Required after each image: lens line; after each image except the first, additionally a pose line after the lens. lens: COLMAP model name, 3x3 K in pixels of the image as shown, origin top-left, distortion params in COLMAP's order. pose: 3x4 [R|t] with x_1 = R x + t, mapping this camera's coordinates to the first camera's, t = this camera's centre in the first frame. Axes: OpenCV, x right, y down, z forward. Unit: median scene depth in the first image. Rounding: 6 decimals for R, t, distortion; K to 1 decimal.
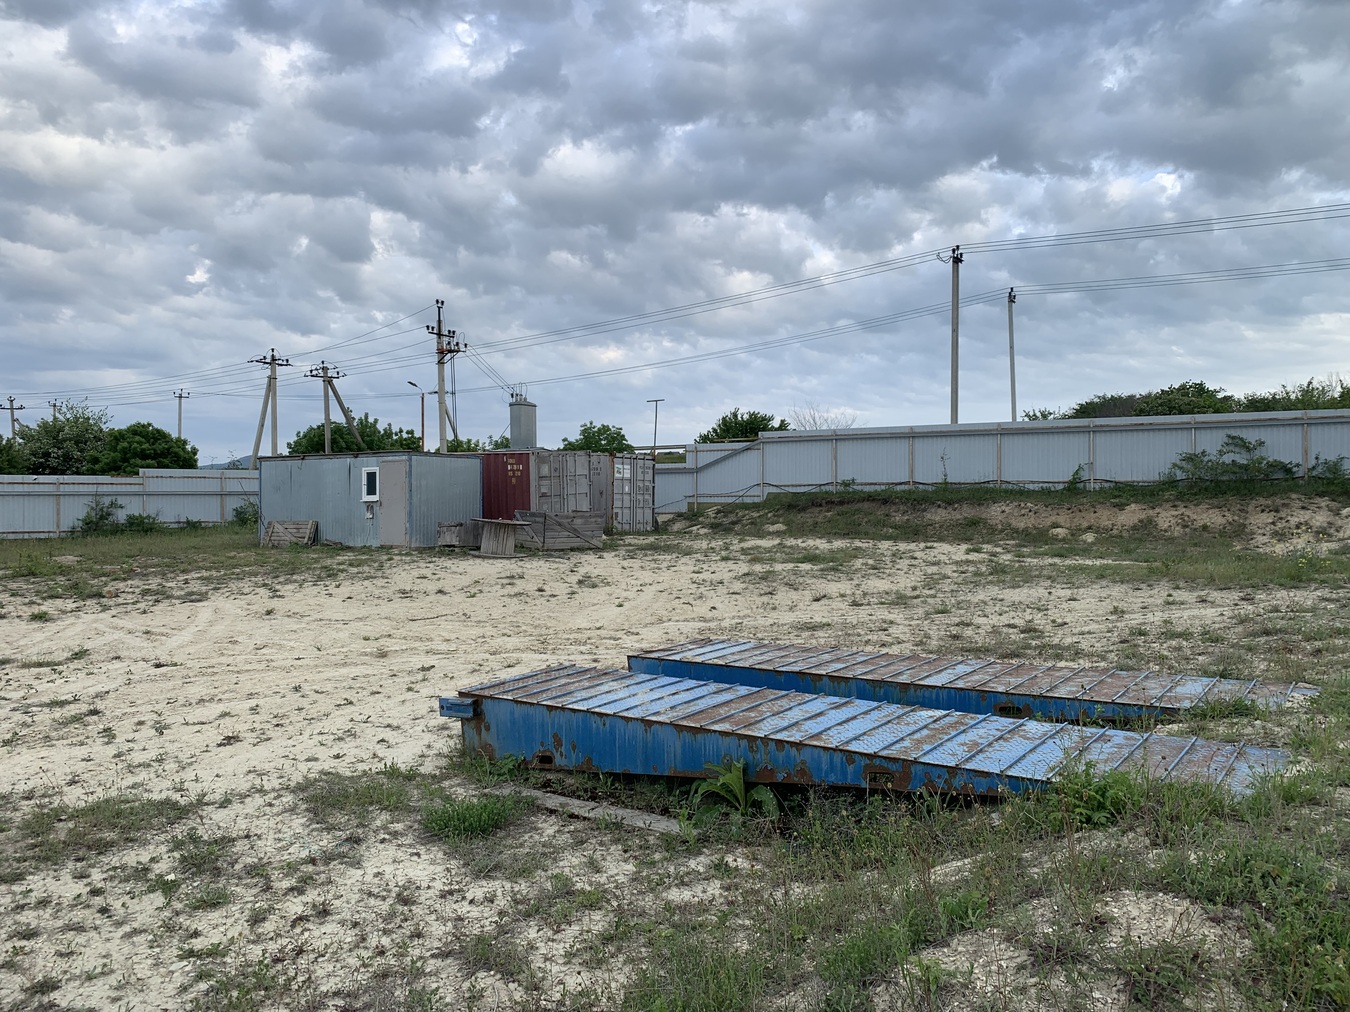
lens RADIAL K [[1160.9, 0, 675.0], [0, 1160.9, 506.0], [0, 0, 1]] dist [0.005014, 0.001839]
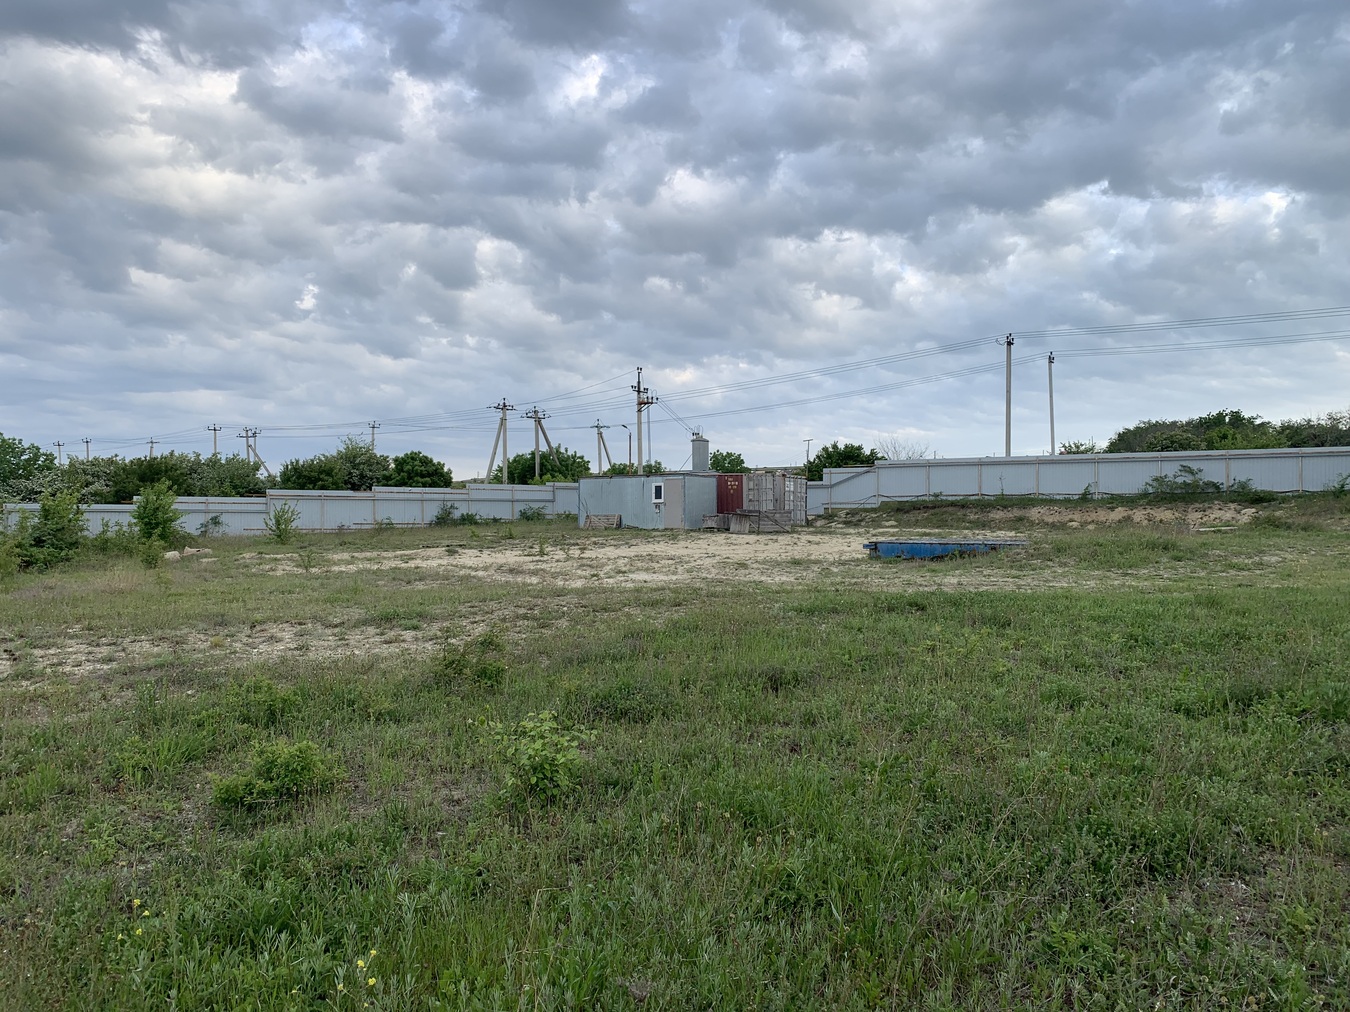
lens RADIAL K [[1015.7, 0, 675.0], [0, 1015.7, 506.0], [0, 0, 1]] dist [-0.000790, -0.002337]
pose [[0.996831, 0.006118, -0.079318, -0.085439], [-0.007234, 0.999879, -0.013788, 0.015295], [0.079224, 0.014319, 0.996754, -0.347030]]
